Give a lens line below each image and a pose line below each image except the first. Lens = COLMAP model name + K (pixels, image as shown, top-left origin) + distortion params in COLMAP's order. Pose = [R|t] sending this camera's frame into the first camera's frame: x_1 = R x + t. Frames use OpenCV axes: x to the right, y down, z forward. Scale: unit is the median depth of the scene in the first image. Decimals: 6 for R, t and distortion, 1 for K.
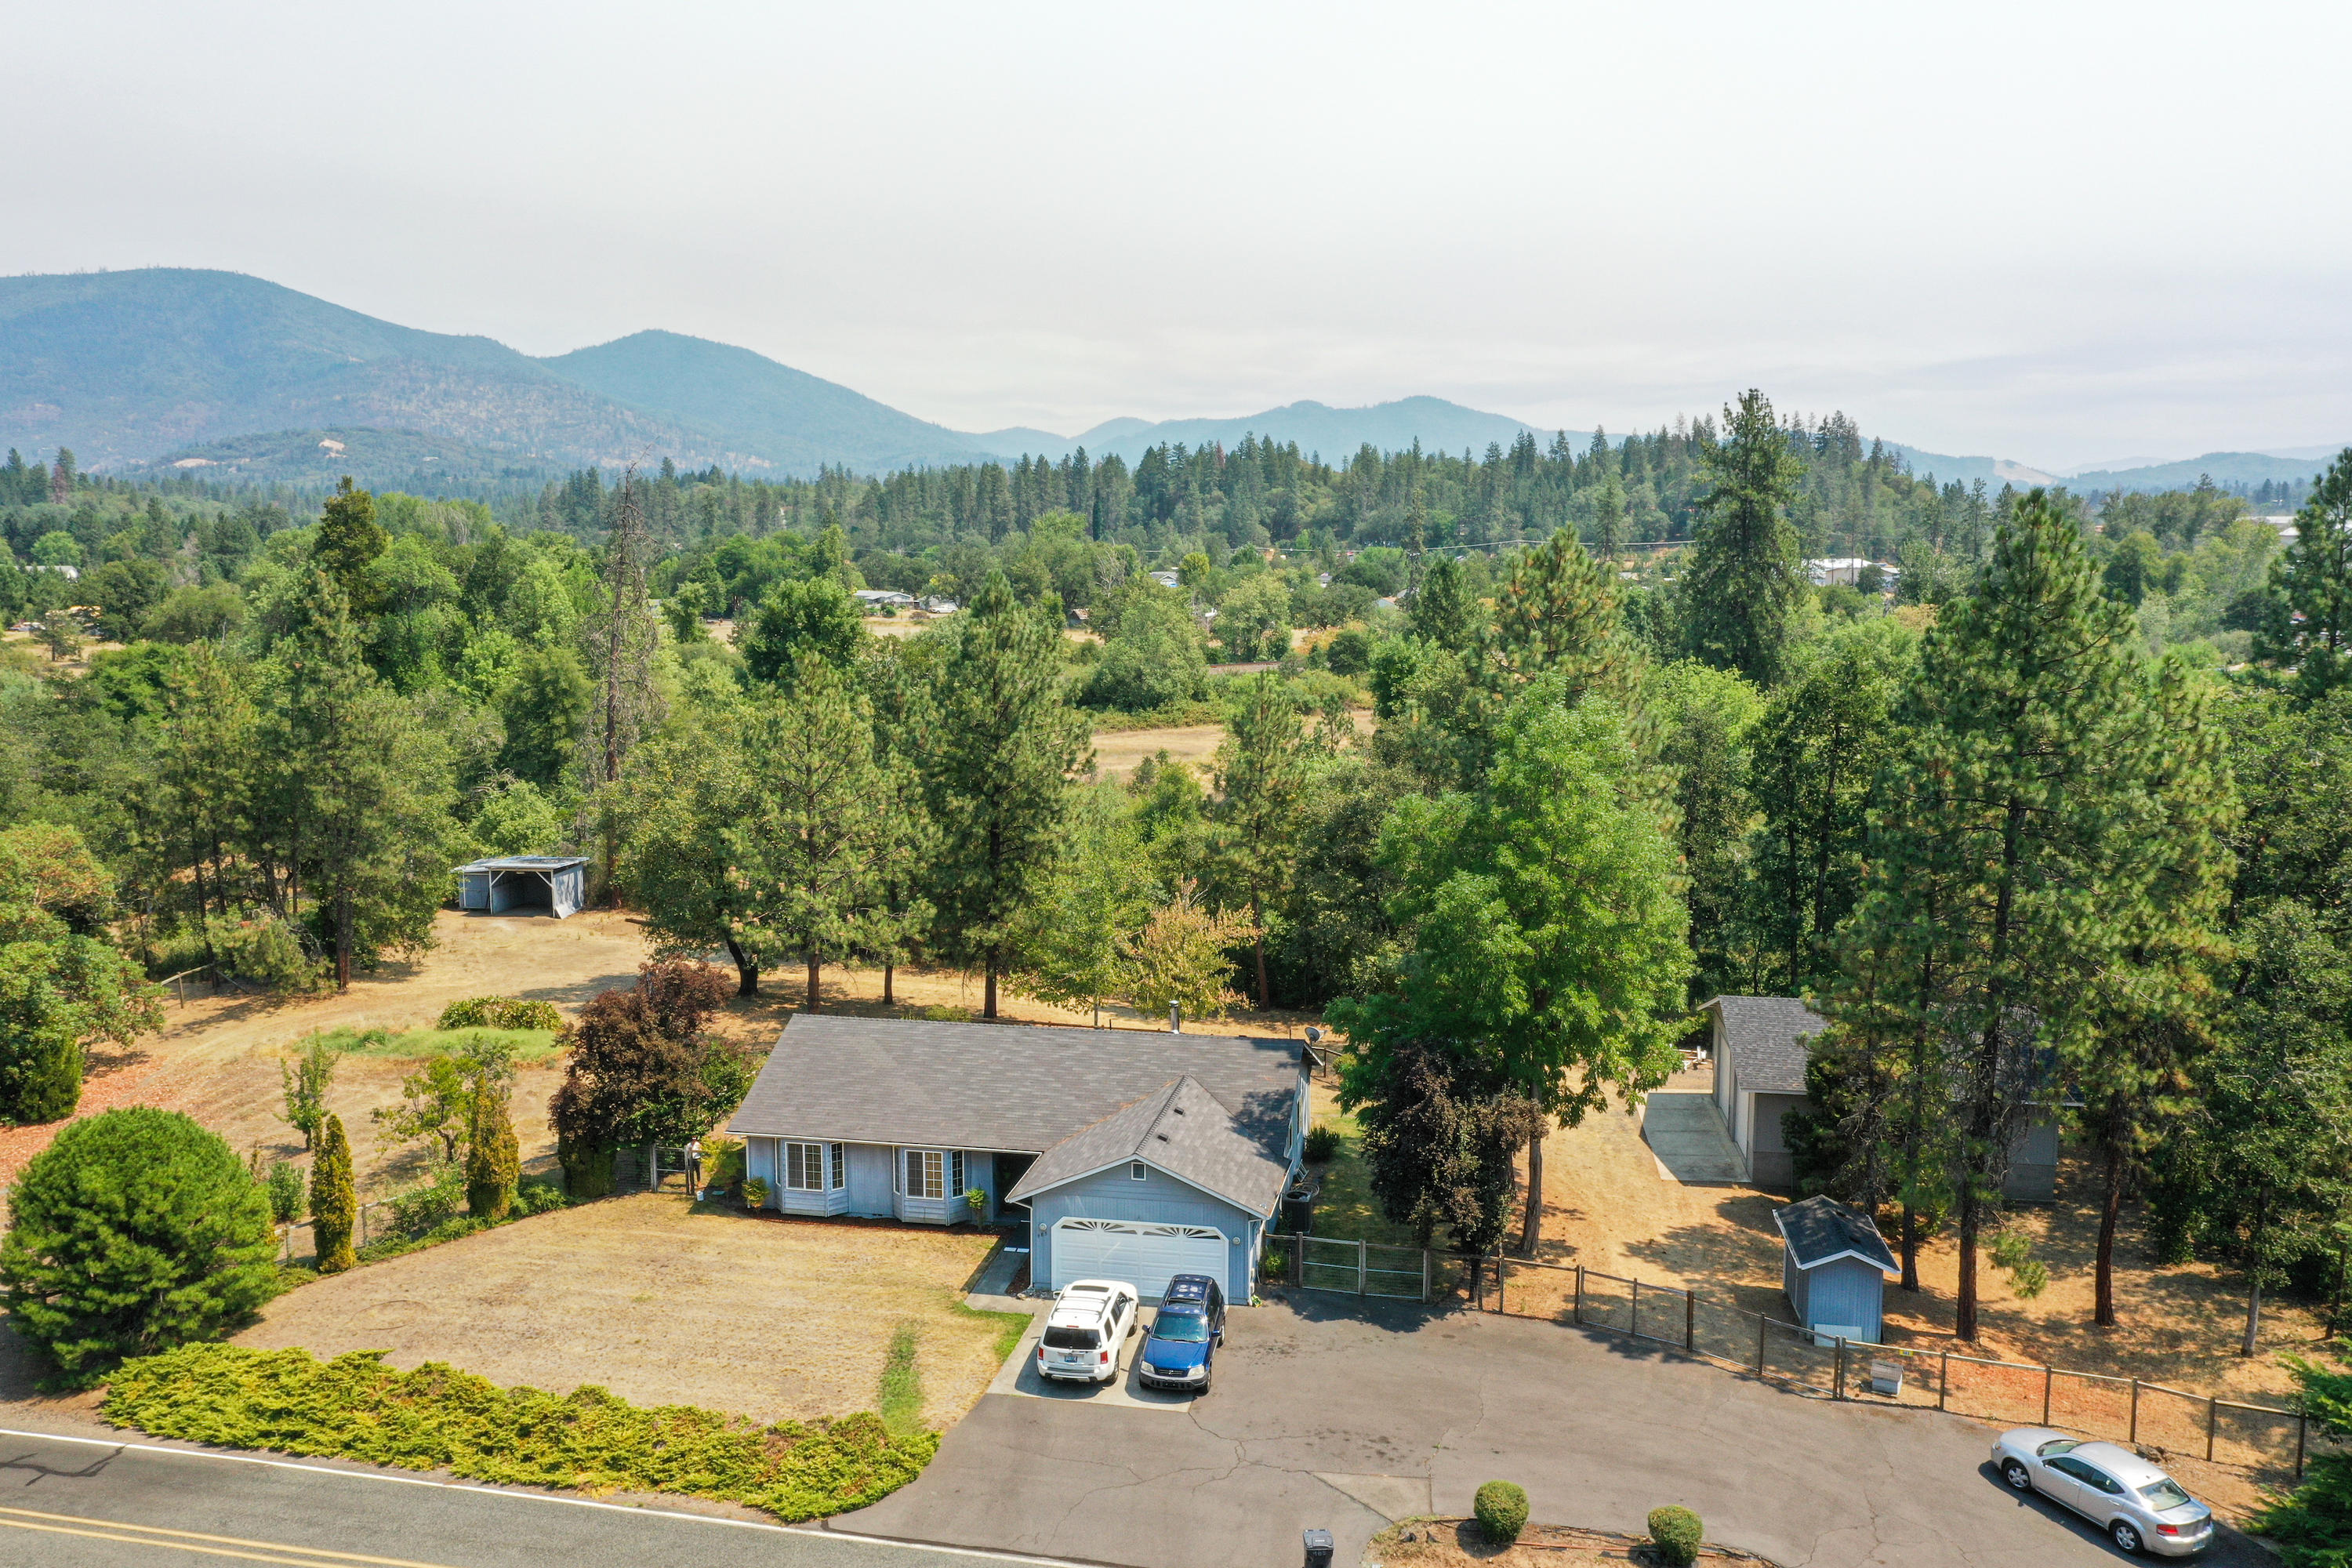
lens RADIAL K [[1899.2, 0, 1181.3], [0, 1899.2, 792.7], [0, 0, 1]] dist [0.016469, -0.003918]
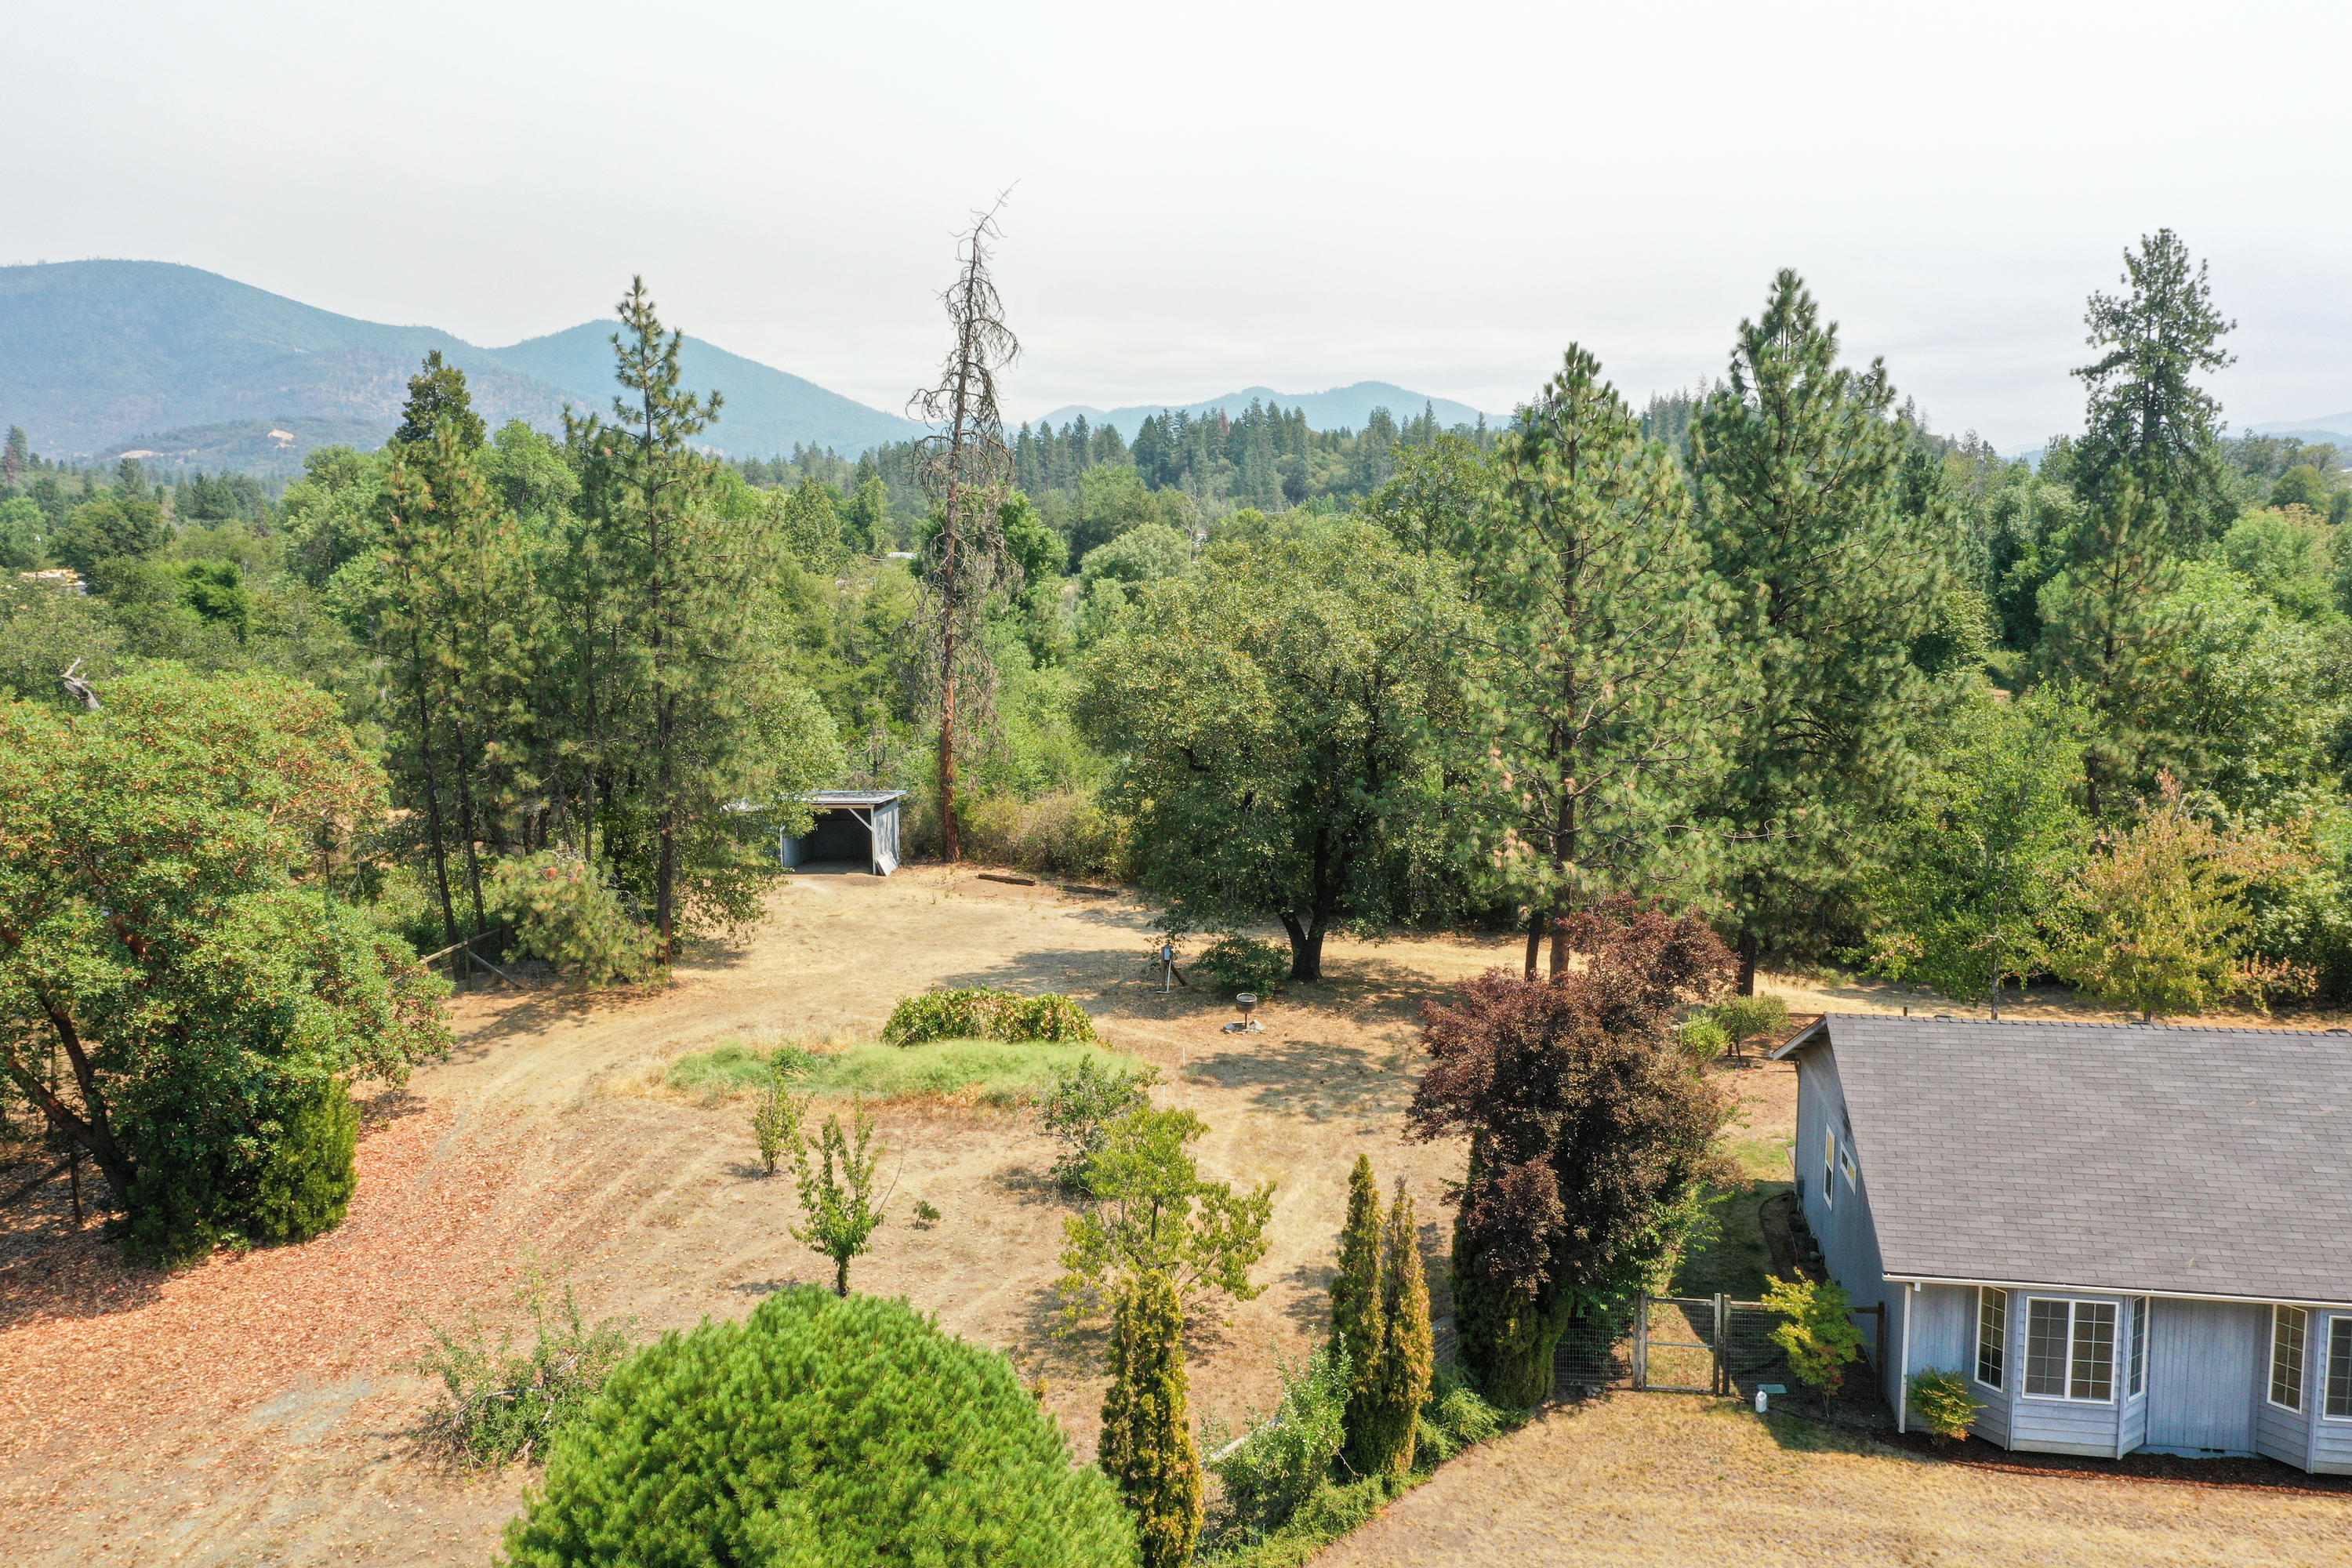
lens RADIAL K [[1899.2, 0, 1181.3], [0, 1899.2, 792.7], [0, 0, 1]] dist [0.016469, -0.003918]
pose [[0.999727, -0.011683, 0.020258, -0.291837], [0.011529, 0.999904, 0.007670, 0.039919], [-0.020346, -0.007434, 0.999765, 0.382500]]
